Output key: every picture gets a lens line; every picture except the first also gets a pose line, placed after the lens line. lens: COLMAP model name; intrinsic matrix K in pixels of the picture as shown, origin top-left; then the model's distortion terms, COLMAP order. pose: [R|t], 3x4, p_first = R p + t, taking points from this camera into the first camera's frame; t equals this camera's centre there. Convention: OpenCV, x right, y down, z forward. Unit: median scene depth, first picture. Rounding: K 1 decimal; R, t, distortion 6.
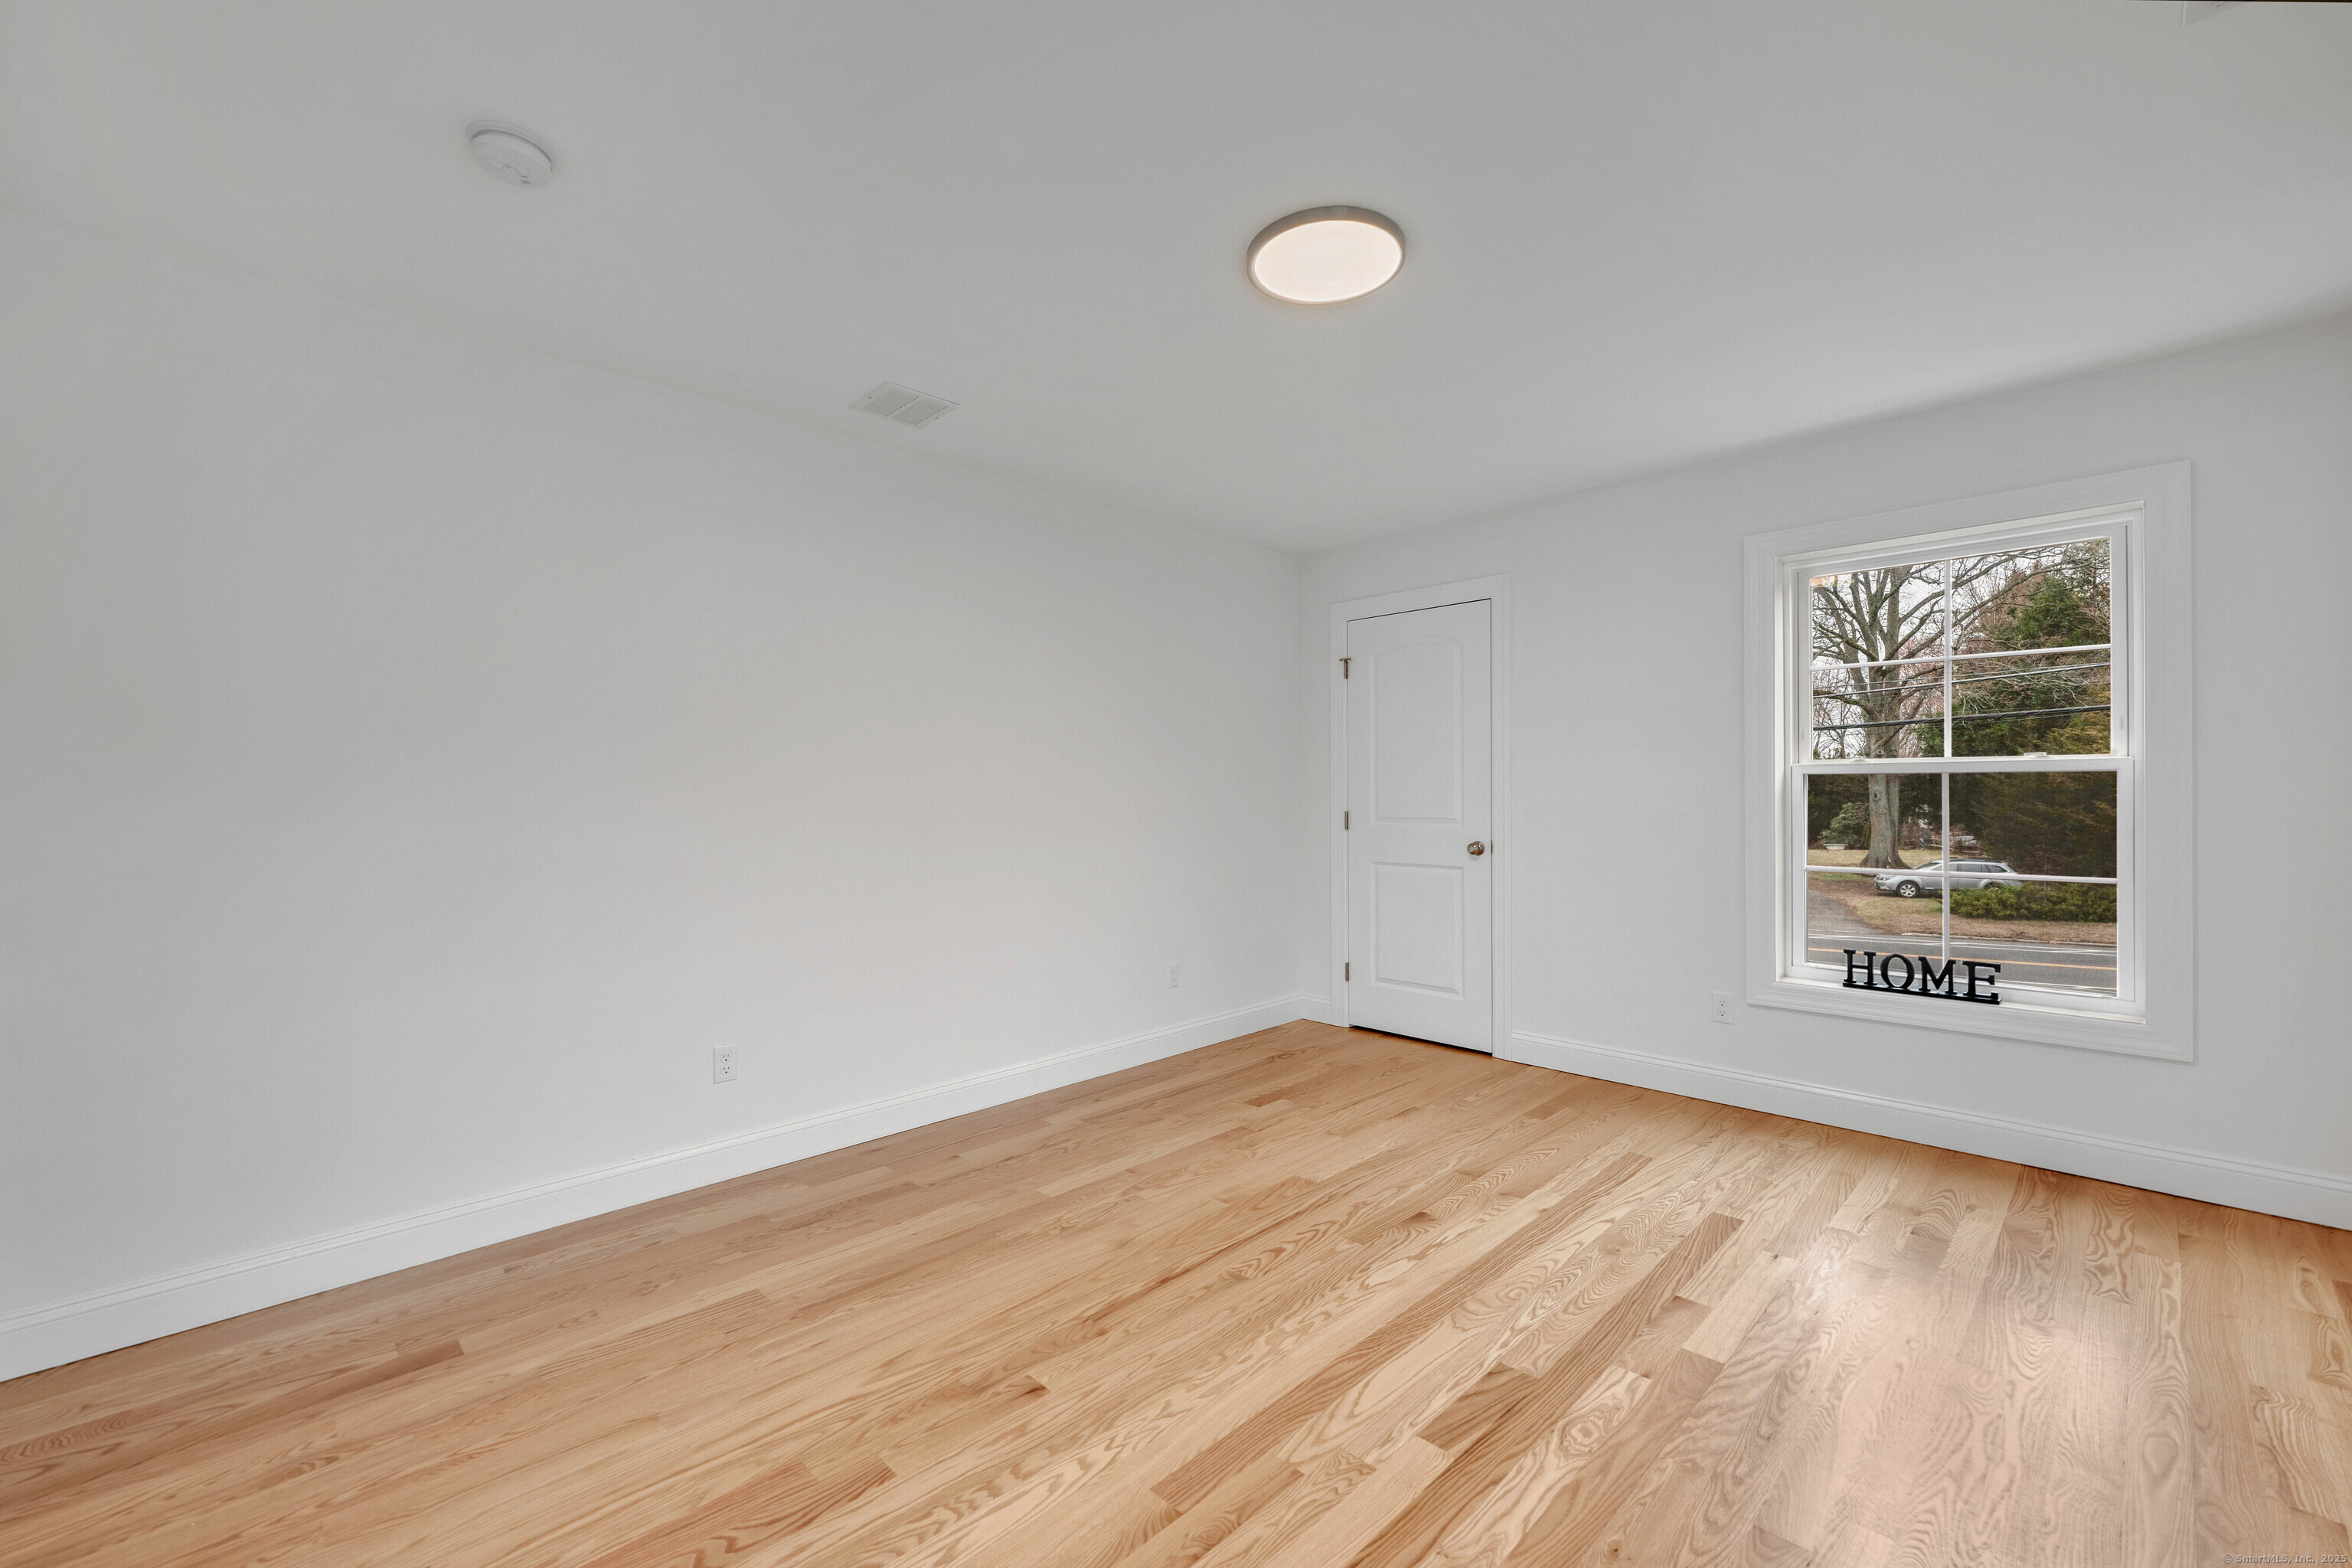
lens RADIAL K [[964.1, 0, 1176.0], [0, 964.1, 784.0], [0, 0, 1]] dist [0.000894, 0.000104]
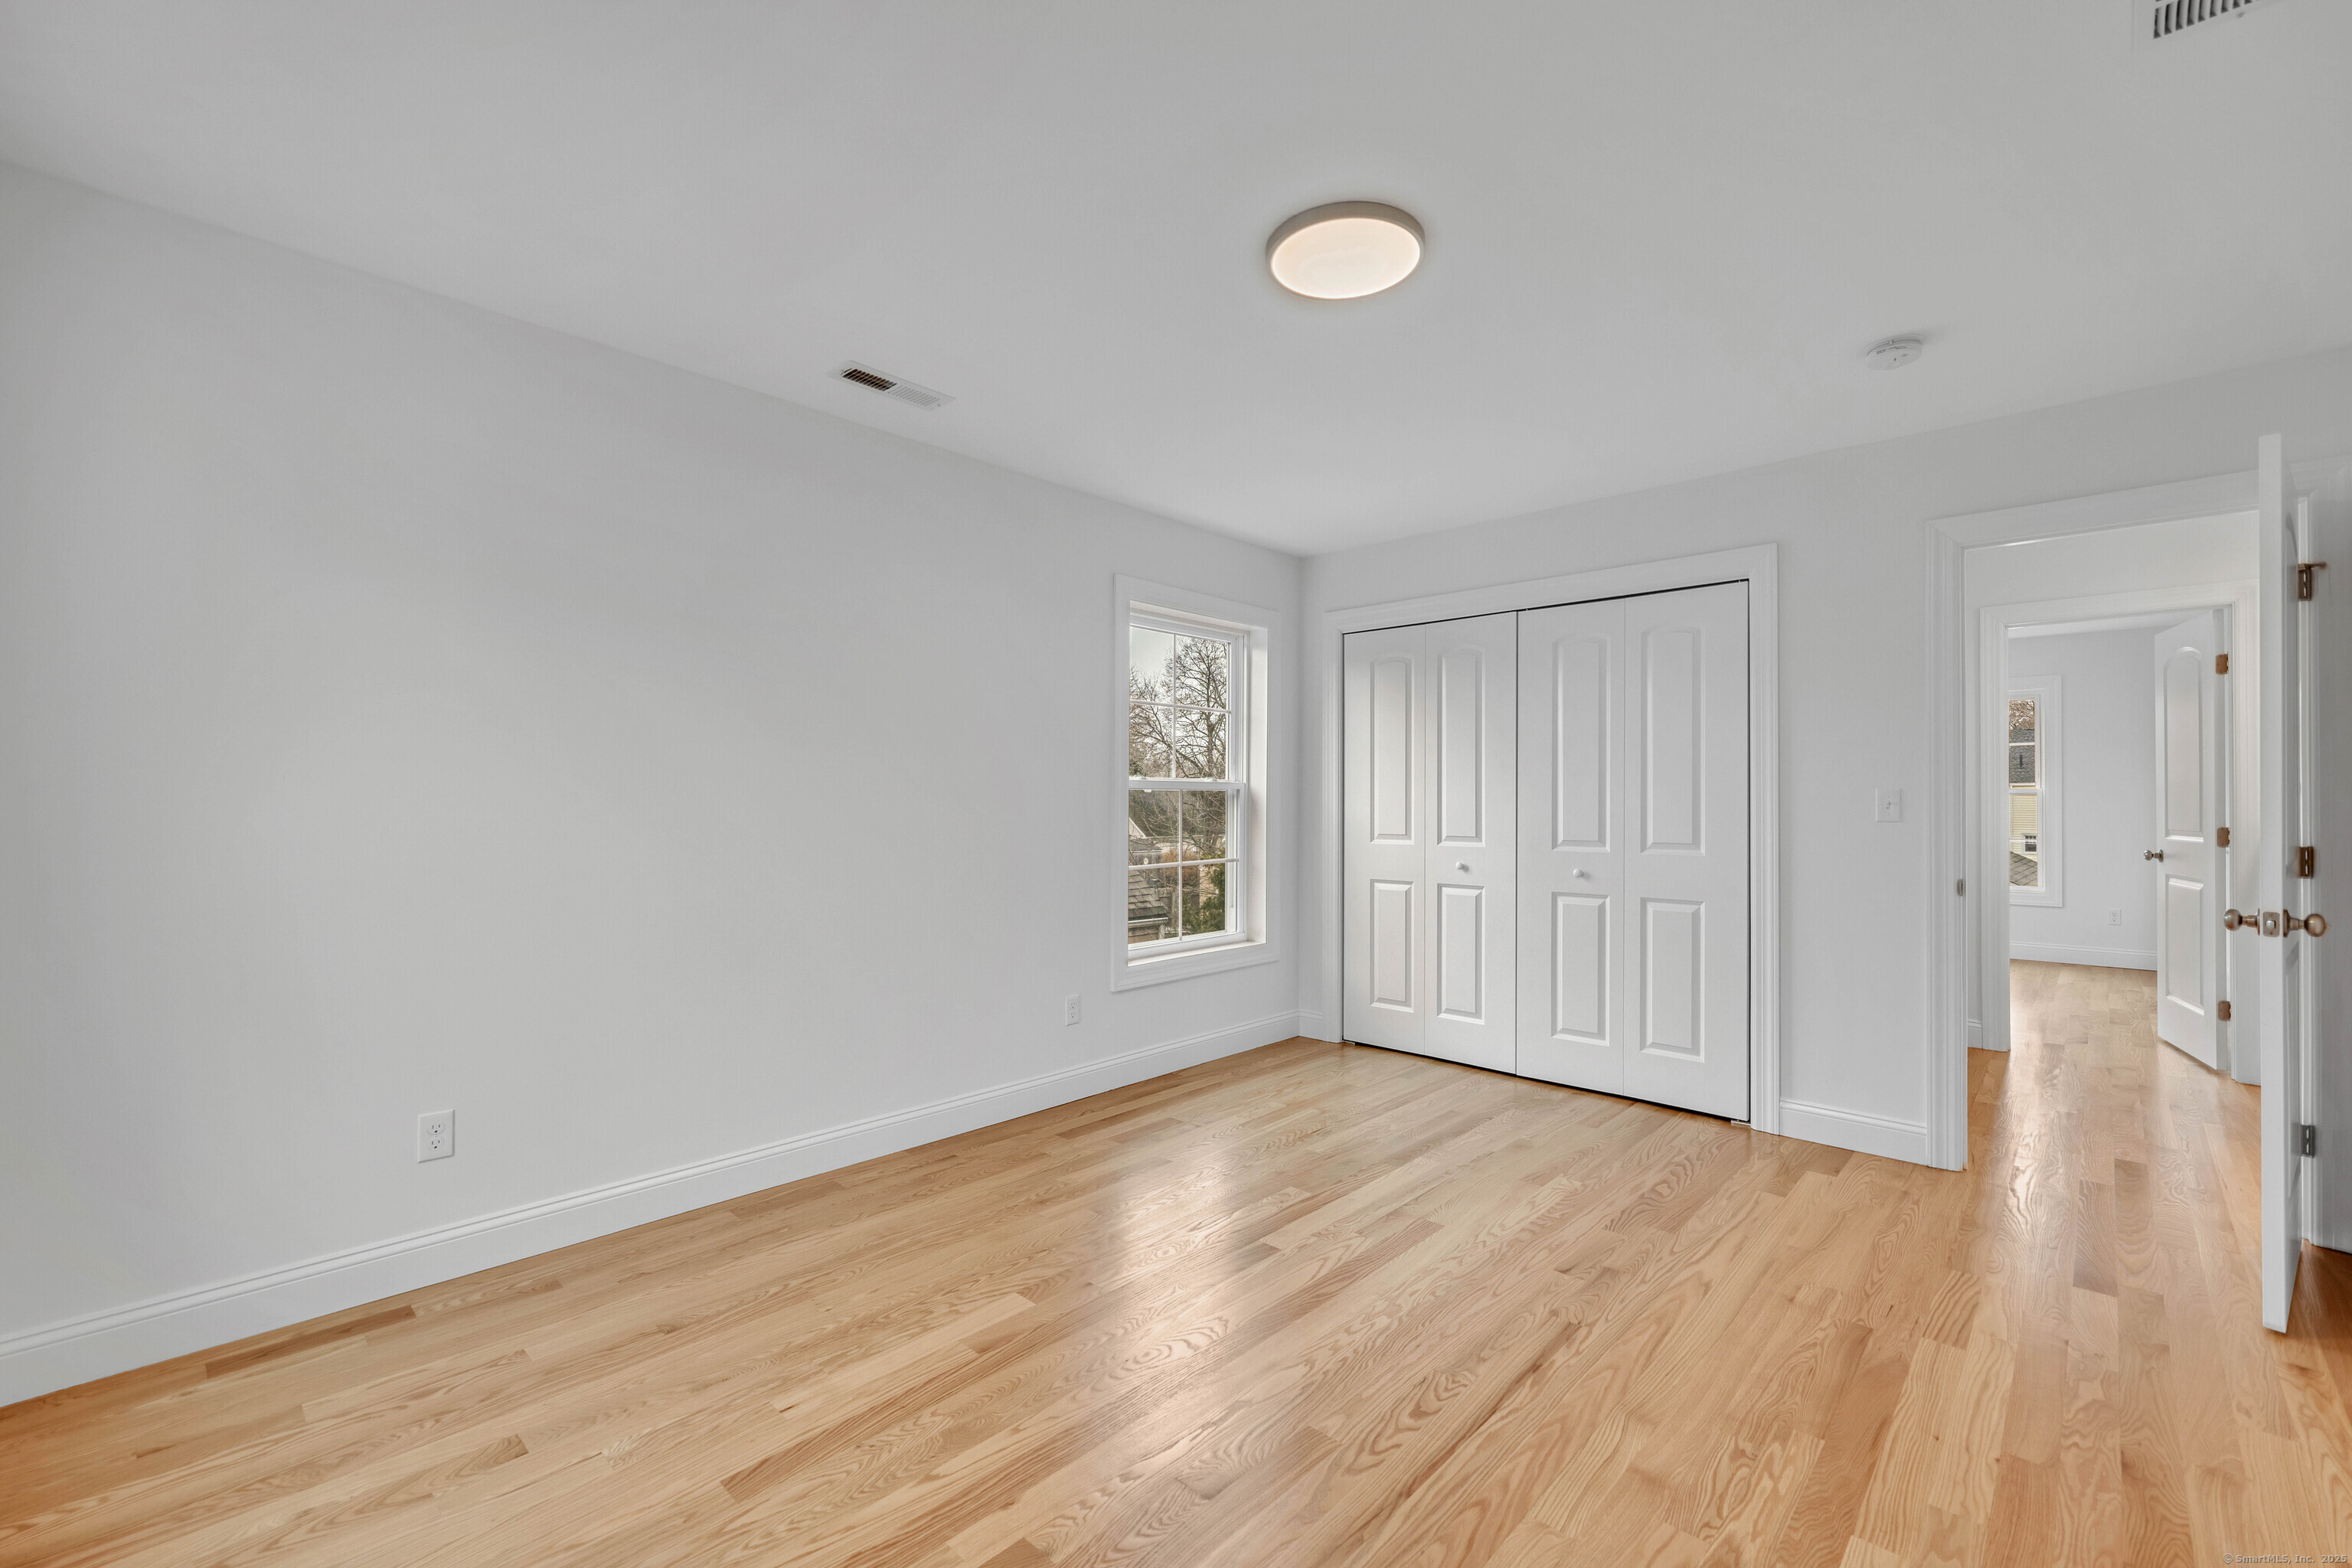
lens RADIAL K [[964.1, 0, 1176.0], [0, 964.1, 784.0], [0, 0, 1]] dist [0.000894, 0.000104]
pose [[-0.999761, 0.003689, -0.021570, 0.354313], [0.004305, 0.999583, -0.028561, 0.003506], [0.021455, -0.028647, -0.999359, 2.005612]]
